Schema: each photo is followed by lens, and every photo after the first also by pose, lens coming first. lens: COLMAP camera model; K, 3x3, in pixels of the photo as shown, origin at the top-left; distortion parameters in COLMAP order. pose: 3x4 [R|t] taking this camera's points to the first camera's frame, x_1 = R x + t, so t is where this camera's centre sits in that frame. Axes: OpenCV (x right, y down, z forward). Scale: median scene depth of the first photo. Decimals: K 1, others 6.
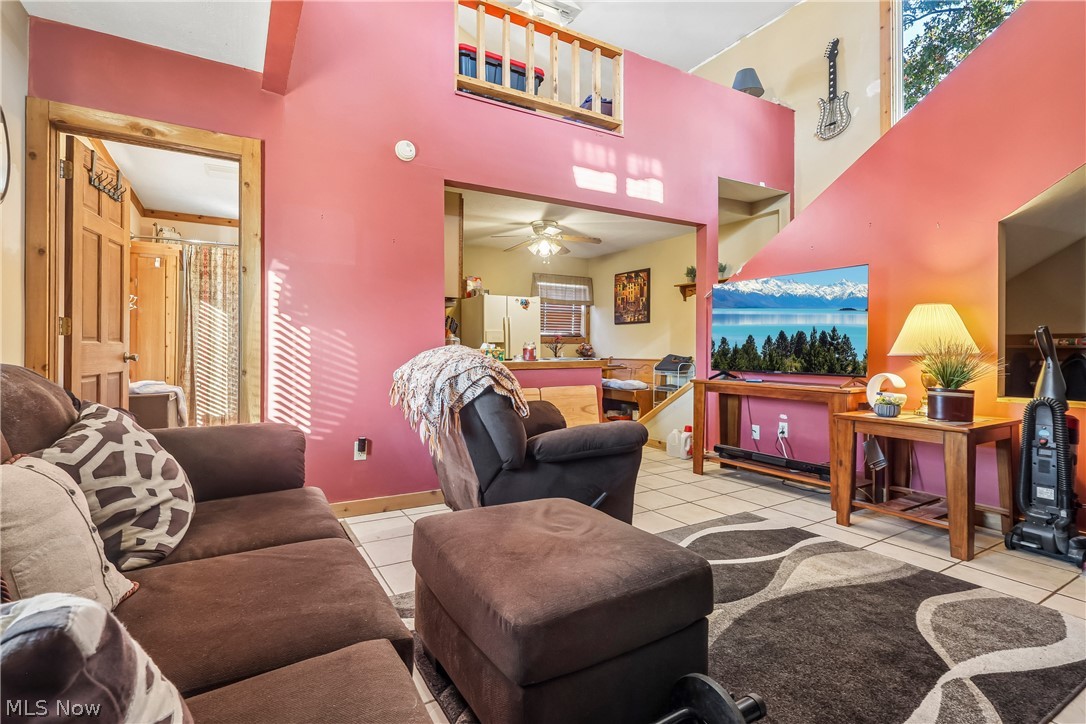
lens RADIAL K [[523.9, 0, 537.0], [0, 523.9, 353.8], [0, 0, 1]] dist [0.003181, 0.000615]
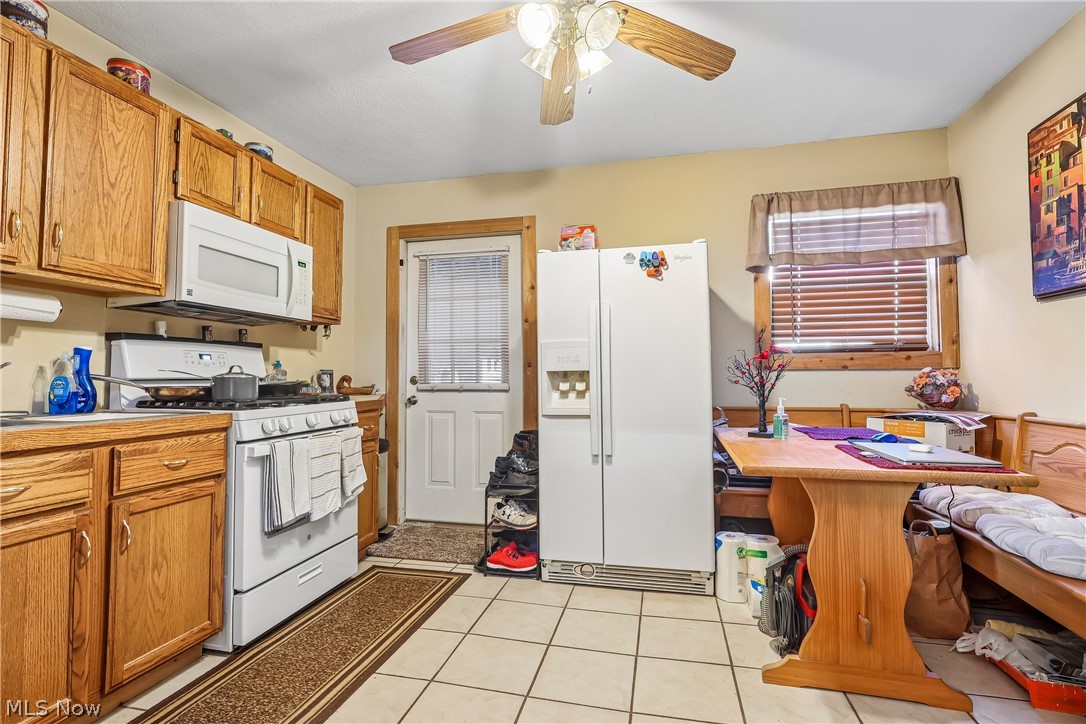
lens RADIAL K [[523.9, 0, 521.6], [0, 523.9, 349.6], [0, 0, 1]] dist [0.003181, 0.000615]
pose [[0.705028, -0.032893, -0.708416, 0.350486], [-0.006599, 0.998576, -0.052934, -0.030378], [0.709149, 0.041995, 0.703807, 1.384151]]
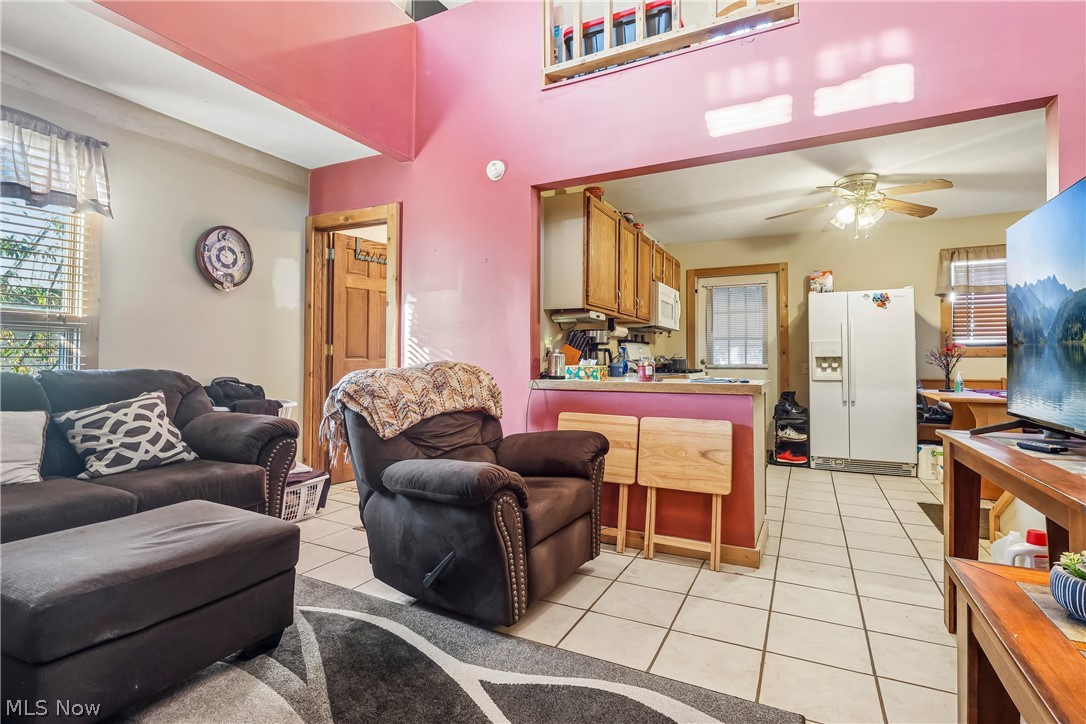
lens RADIAL K [[523.9, 0, 535.7], [0, 523.9, 345.0], [0, 0, 1]] dist [0.003181, 0.000615]
pose [[0.535726, -0.018459, -0.844190, 0.645089], [-0.015421, 0.999380, -0.031638, -0.014277], [0.844251, 0.029968, 0.535109, 0.509254]]
